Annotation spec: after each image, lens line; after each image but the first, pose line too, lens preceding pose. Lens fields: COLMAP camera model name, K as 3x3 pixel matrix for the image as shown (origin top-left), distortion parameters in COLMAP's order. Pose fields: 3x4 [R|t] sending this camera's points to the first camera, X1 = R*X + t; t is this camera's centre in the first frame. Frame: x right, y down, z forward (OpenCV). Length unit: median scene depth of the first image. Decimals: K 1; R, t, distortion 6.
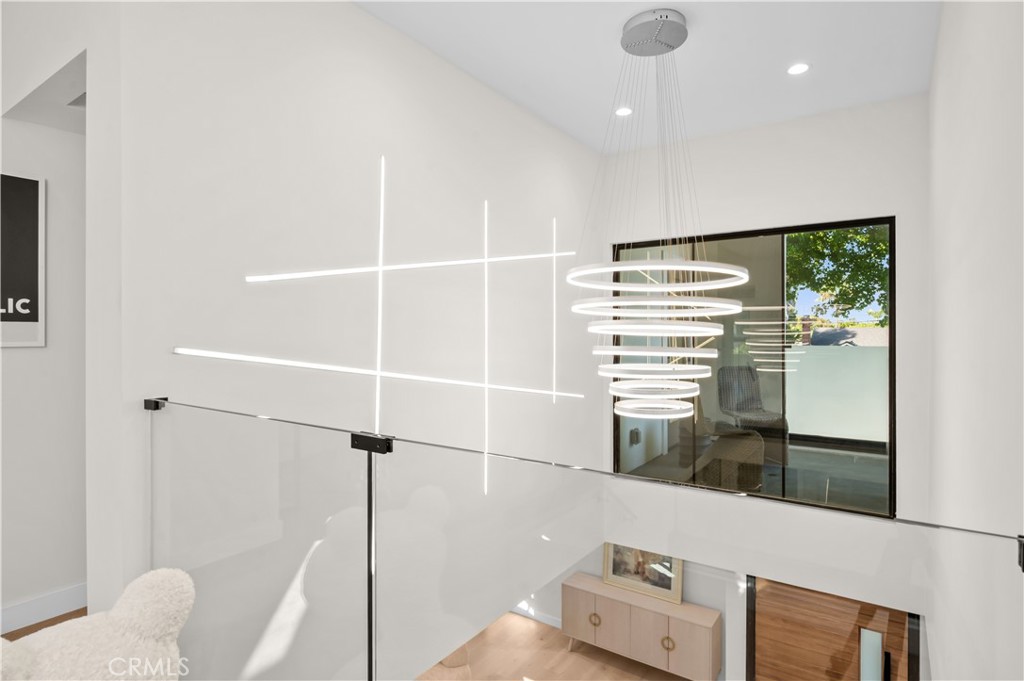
lens RADIAL K [[551.9, 0, 511.4], [0, 551.9, 329.6], [0, 0, 1]] dist [-0.000916, -0.008830]
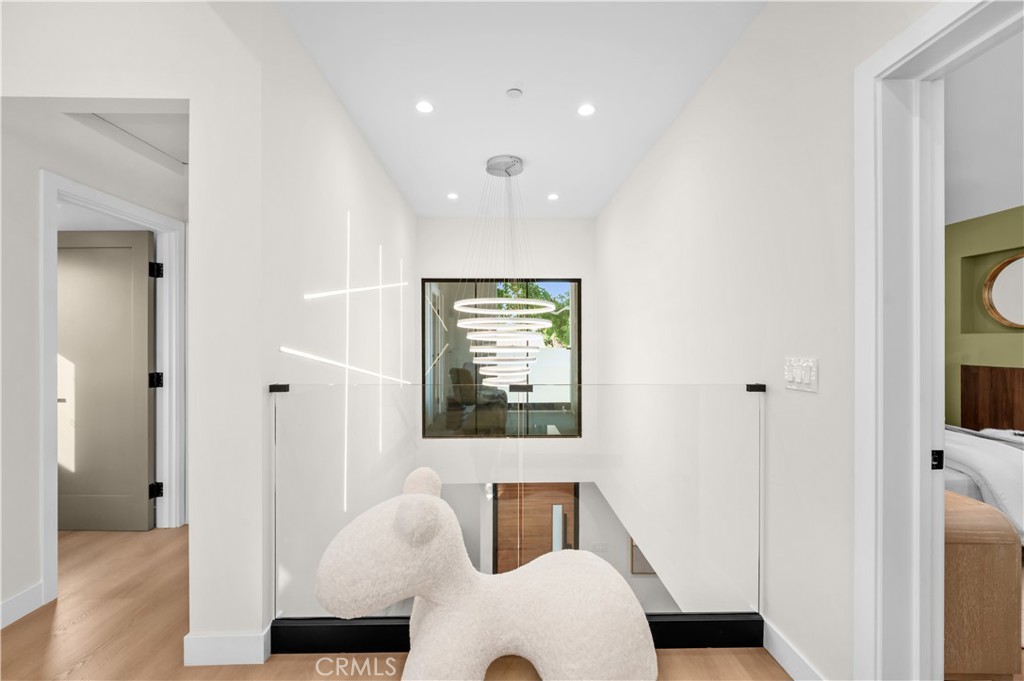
lens RADIAL K [[435.4, 0, 516.9], [0, 435.4, 336.3], [0, 0, 1]] dist [0.000515, 0.000130]
pose [[0.805164, 0.007313, 0.593007, -0.425309], [-0.004081, 0.999969, -0.006790, 0.006687], [-0.593038, 0.003047, 0.805169, -0.105168]]
